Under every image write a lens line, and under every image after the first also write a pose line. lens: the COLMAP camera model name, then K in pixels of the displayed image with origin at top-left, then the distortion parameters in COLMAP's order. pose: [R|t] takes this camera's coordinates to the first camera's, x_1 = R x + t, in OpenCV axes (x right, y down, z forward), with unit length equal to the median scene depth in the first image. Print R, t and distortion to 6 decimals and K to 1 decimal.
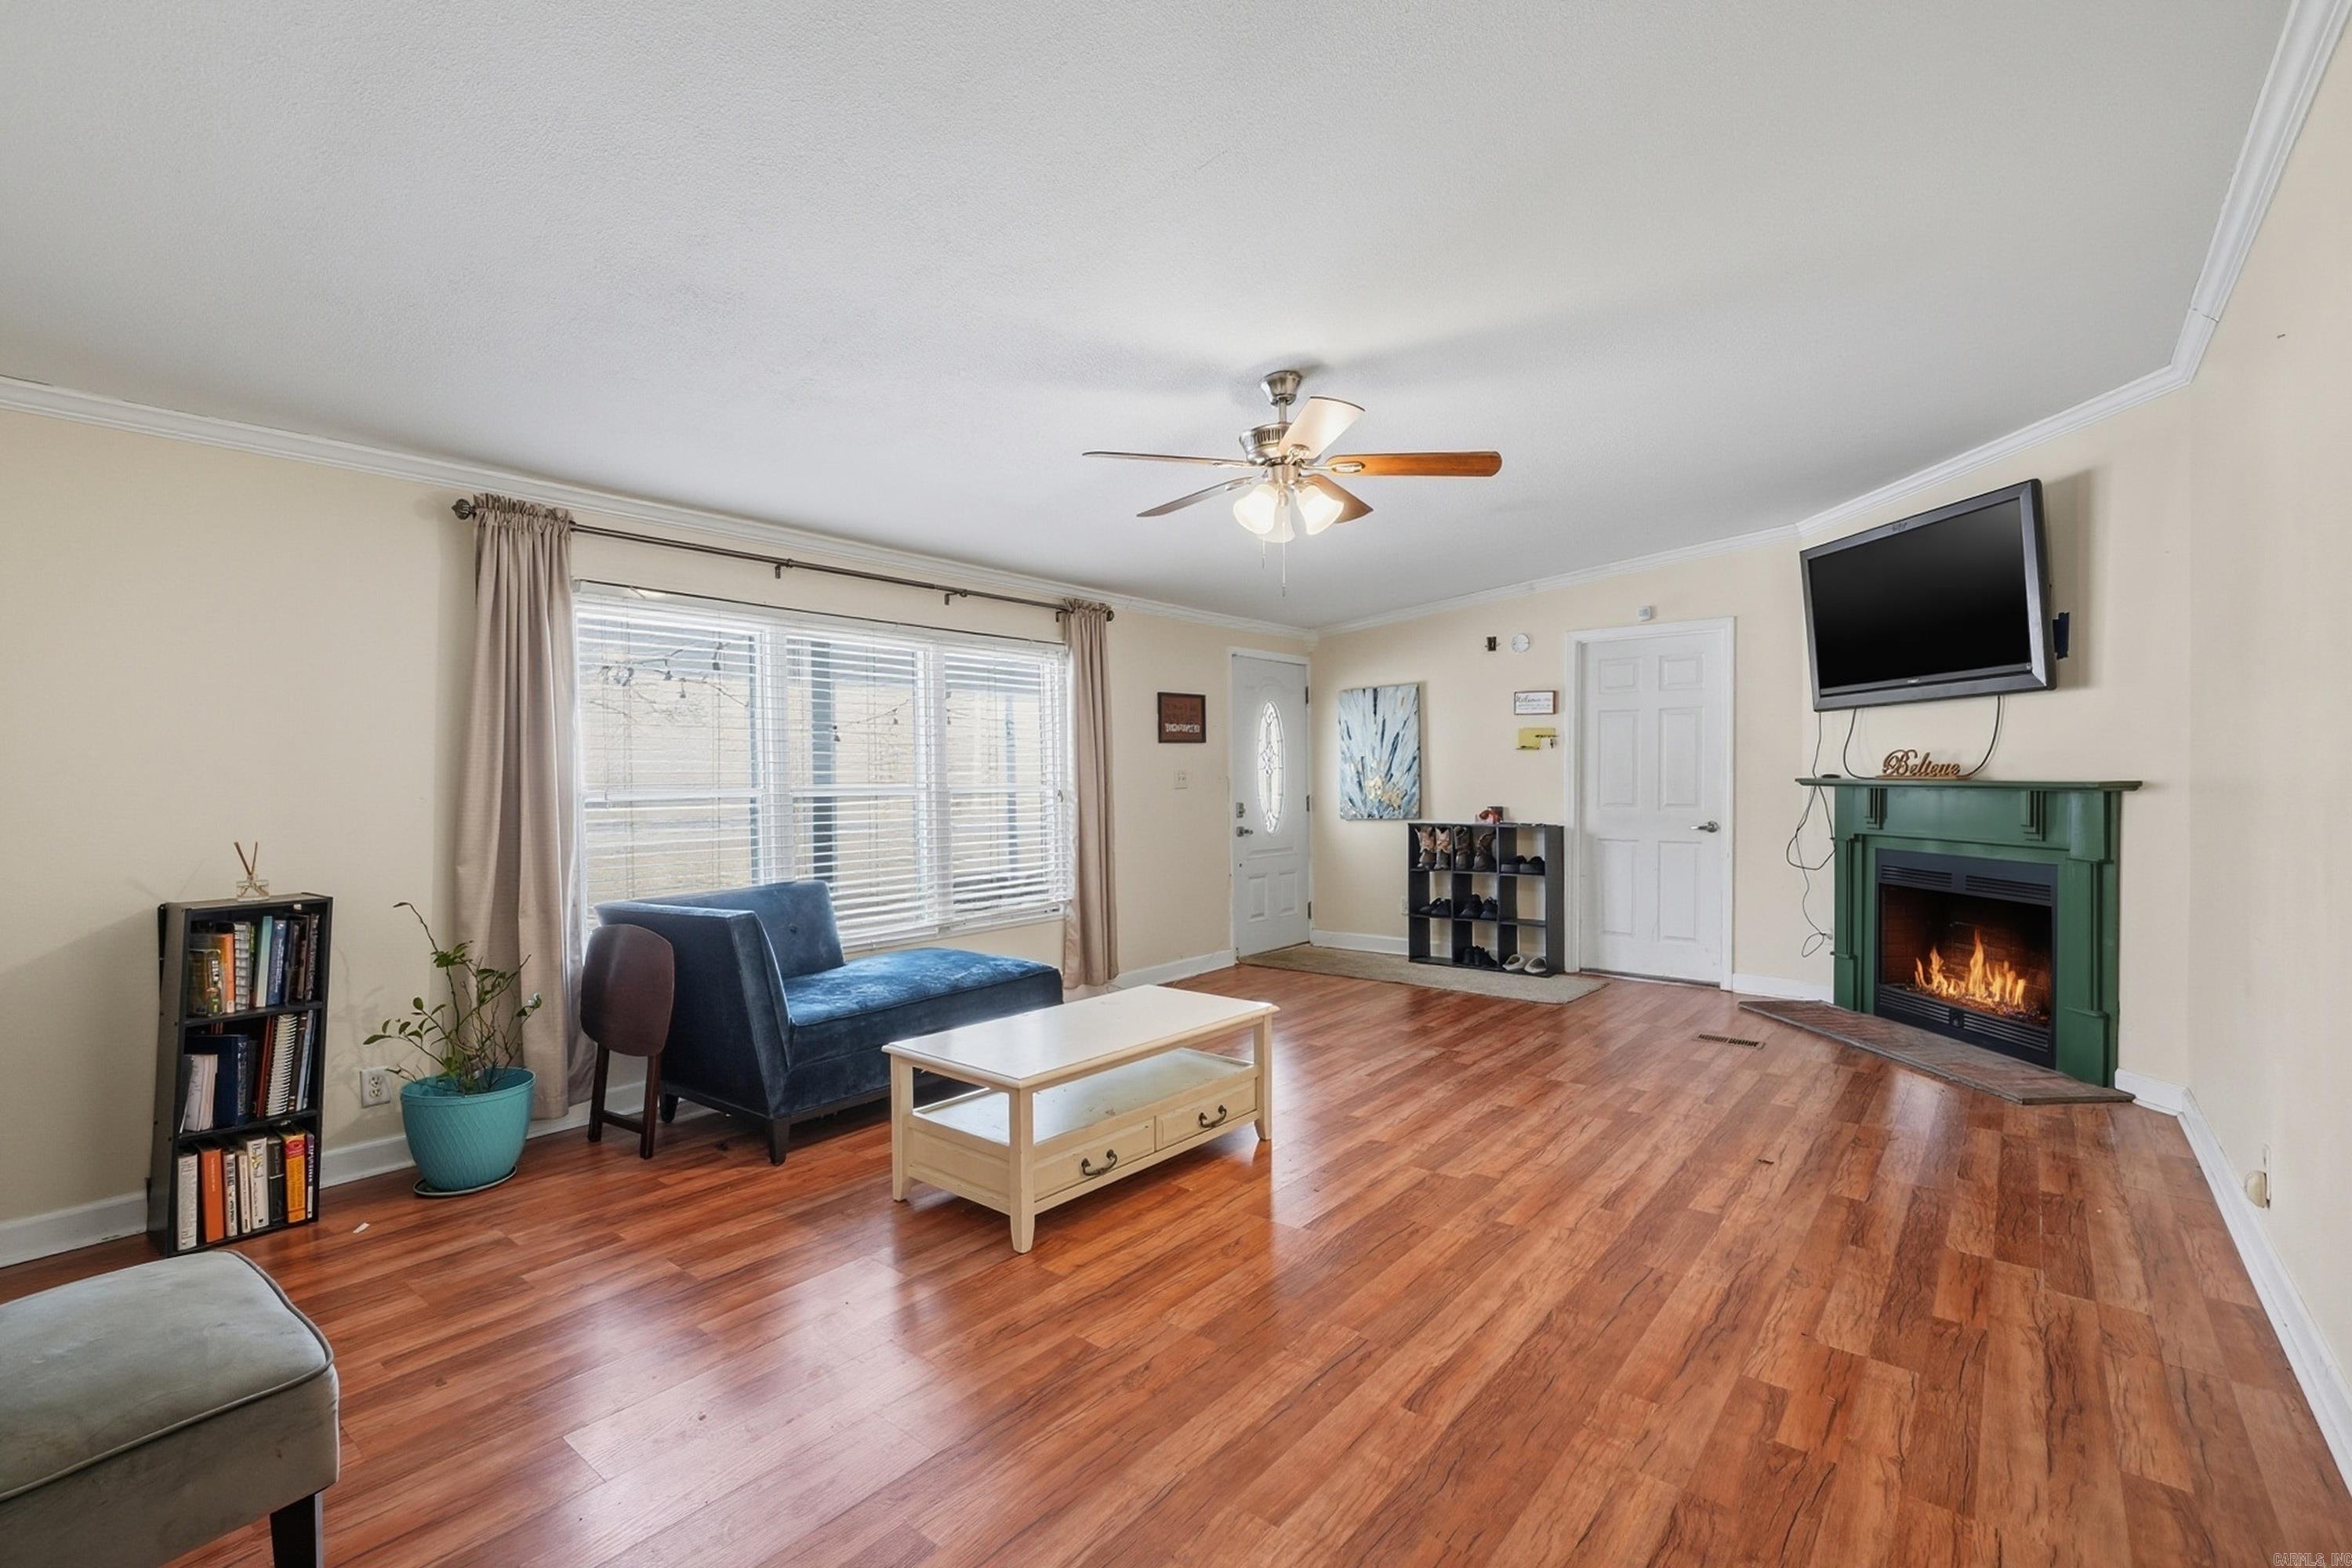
lens RADIAL K [[1050.0, 0, 1177.7], [0, 1050.0, 795.3], [0, 0, 1]] dist [0.000100, 0.000414]
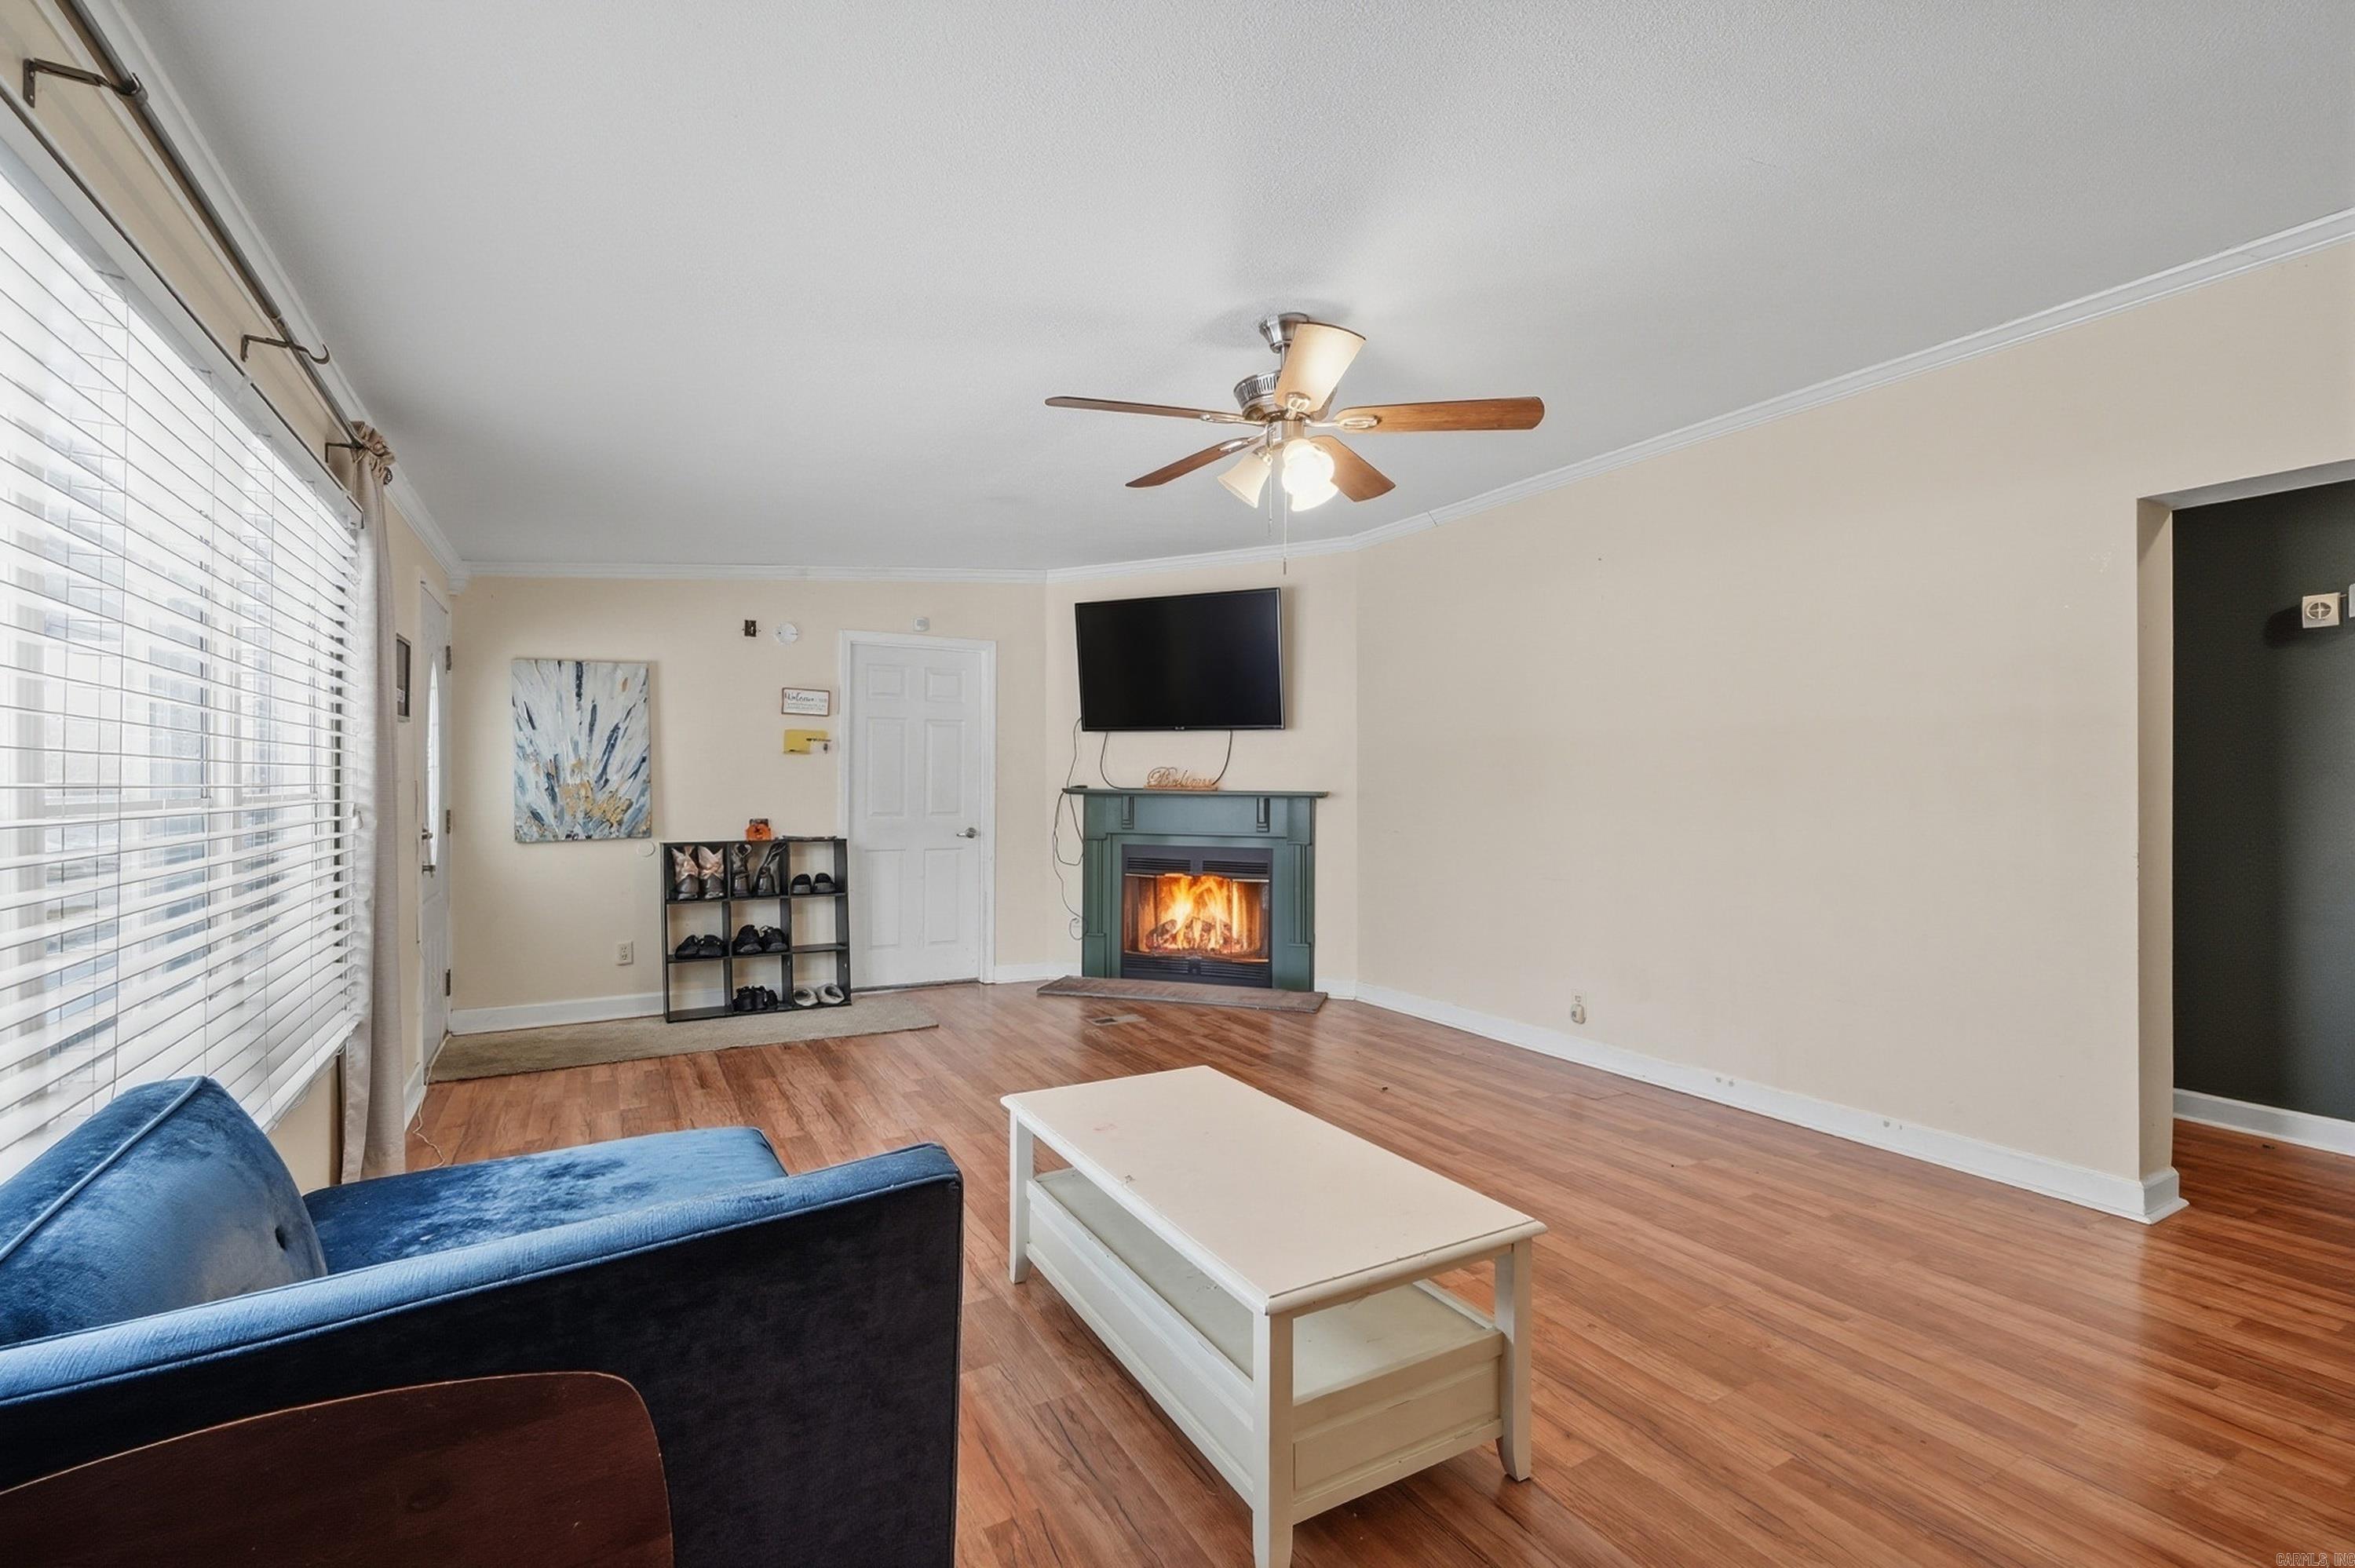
lens RADIAL K [[1017.1, 0, 1164.7], [0, 1017.1, 768.3], [0, 0, 1]] dist [-0.006883, 0.000279]
pose [[0.372835, 0.026462, 0.927520, -0.391520], [0.008789, 0.999448, -0.032046, -0.001259], [-0.927856, 0.020100, 0.372396, 0.441509]]
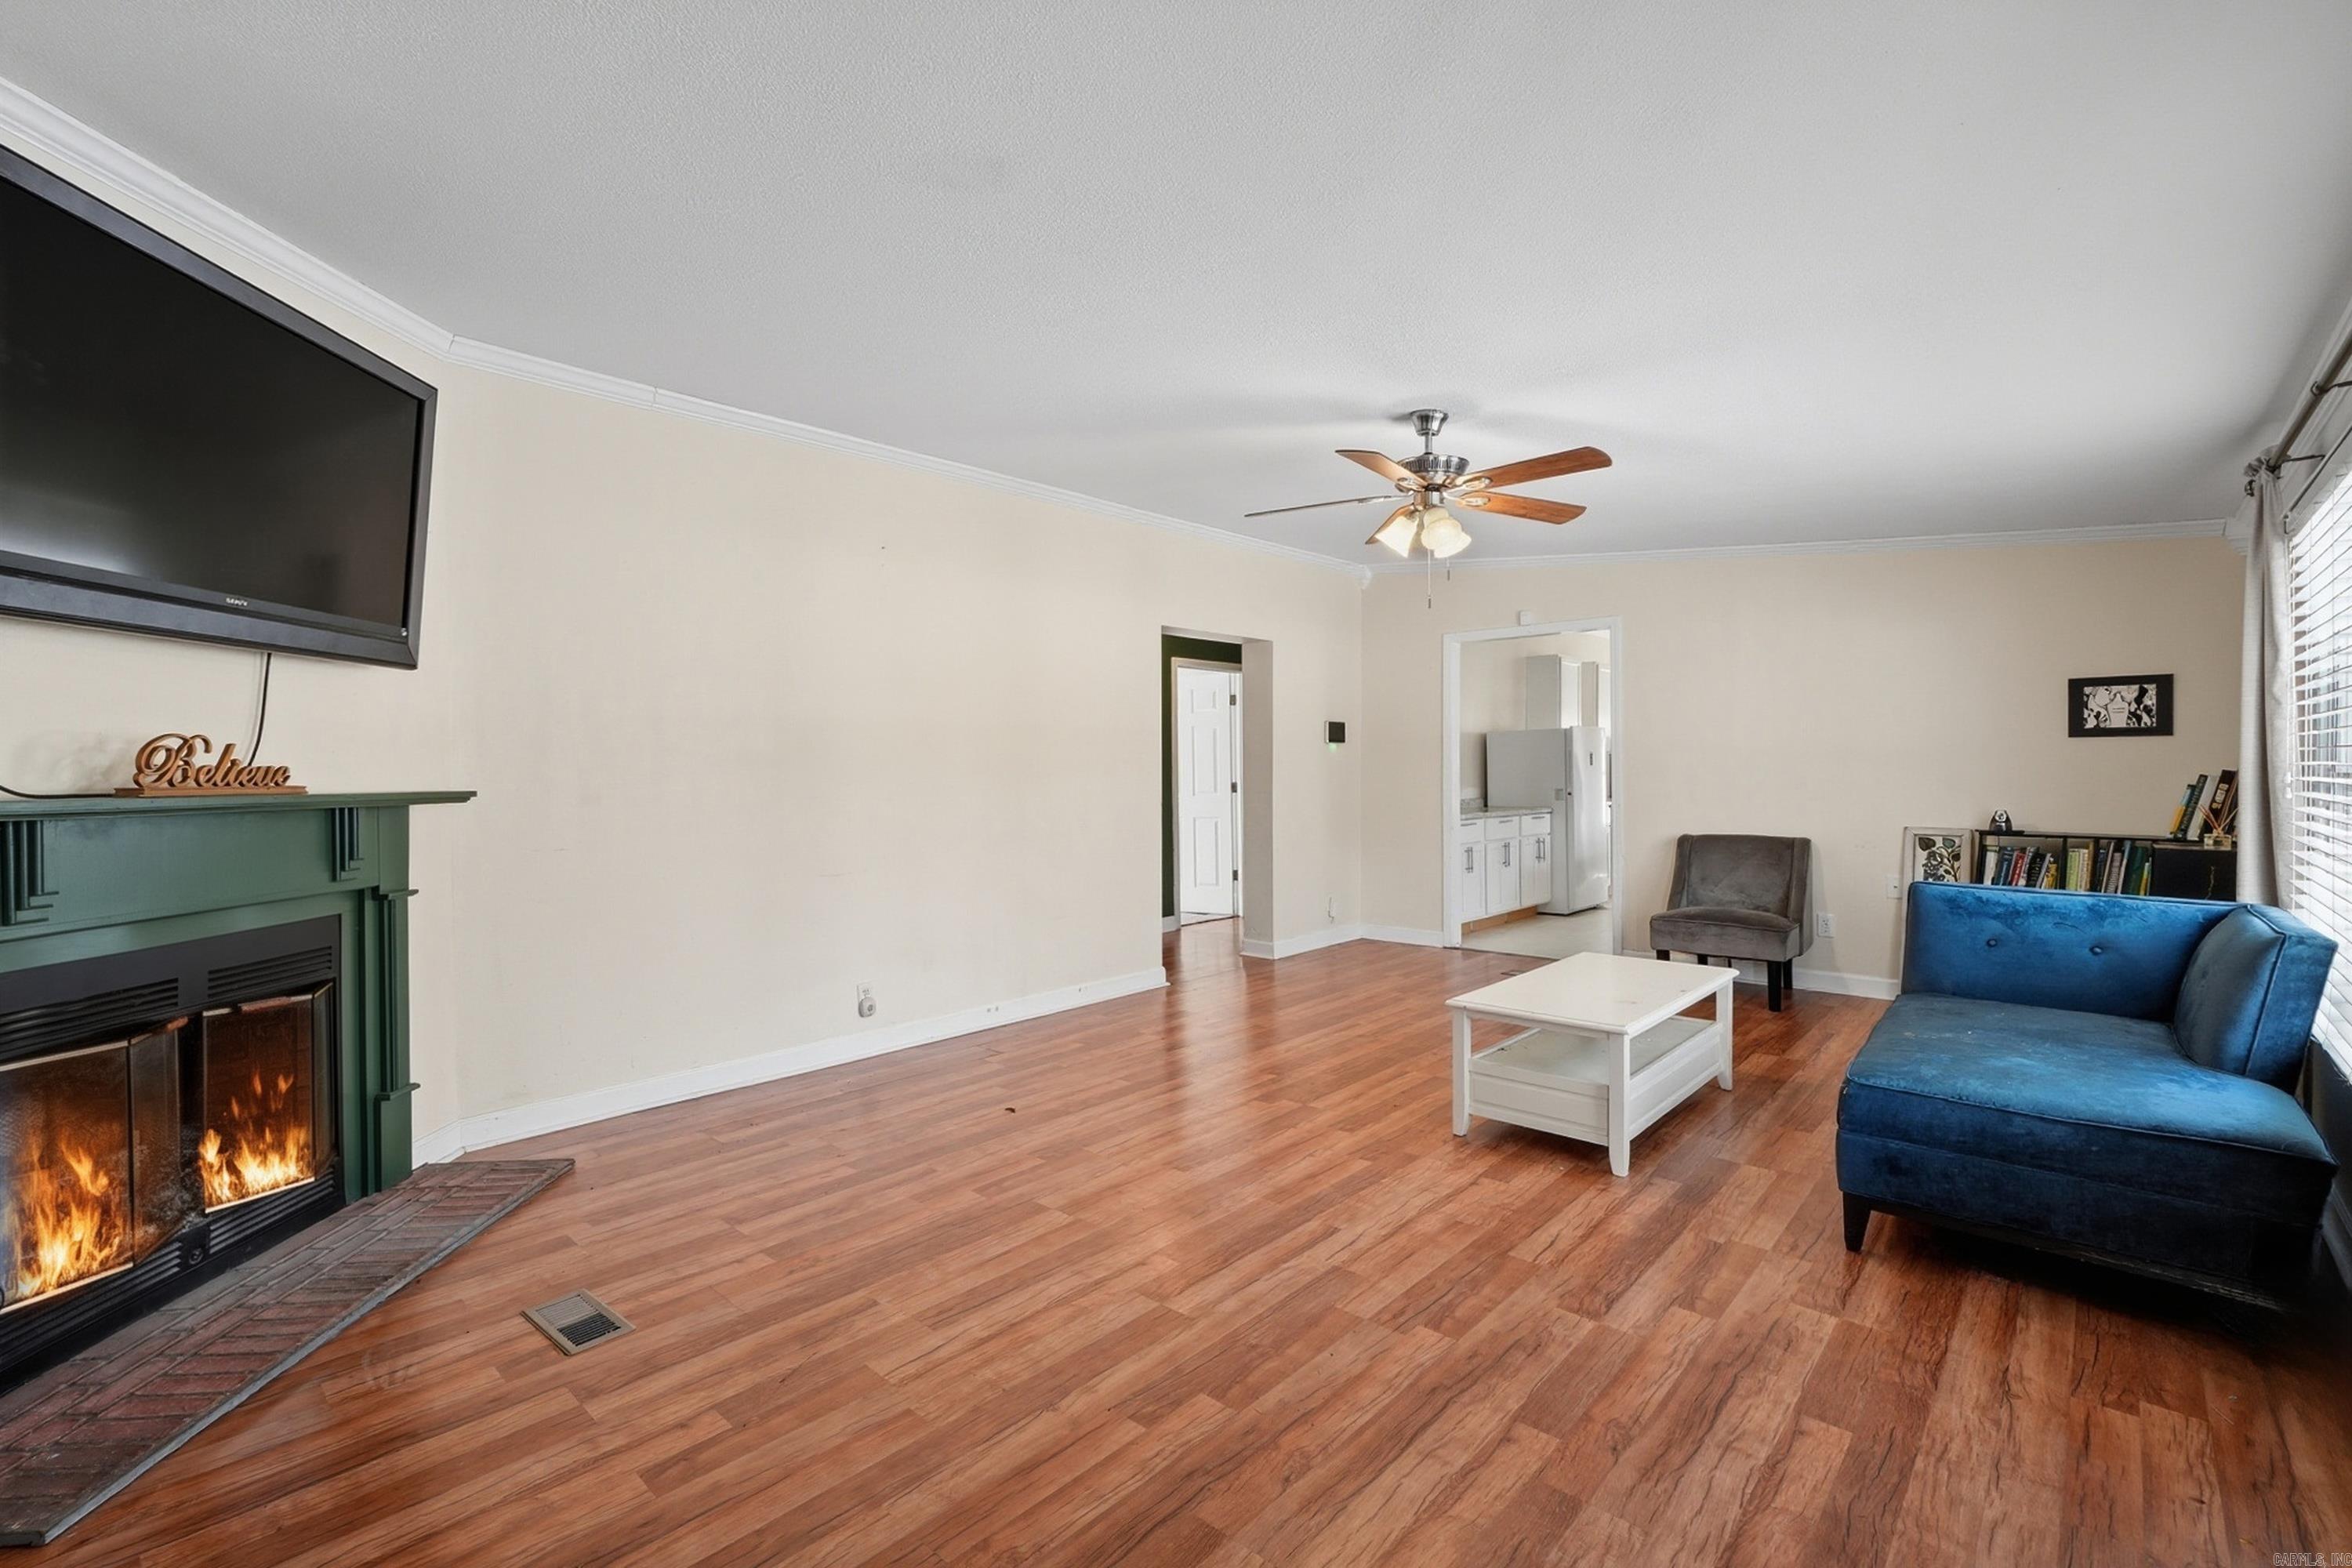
lens RADIAL K [[1016.0, 0, 1163.2], [0, 1016.0, 768.3], [0, 0, 1]] dist [-0.006883, 0.000279]
pose [[-0.997420, 0.014925, 0.070220, 0.174935], [0.015832, 0.999798, 0.012388, -0.021643], [-0.070021, 0.013468, -0.997455, 1.189887]]
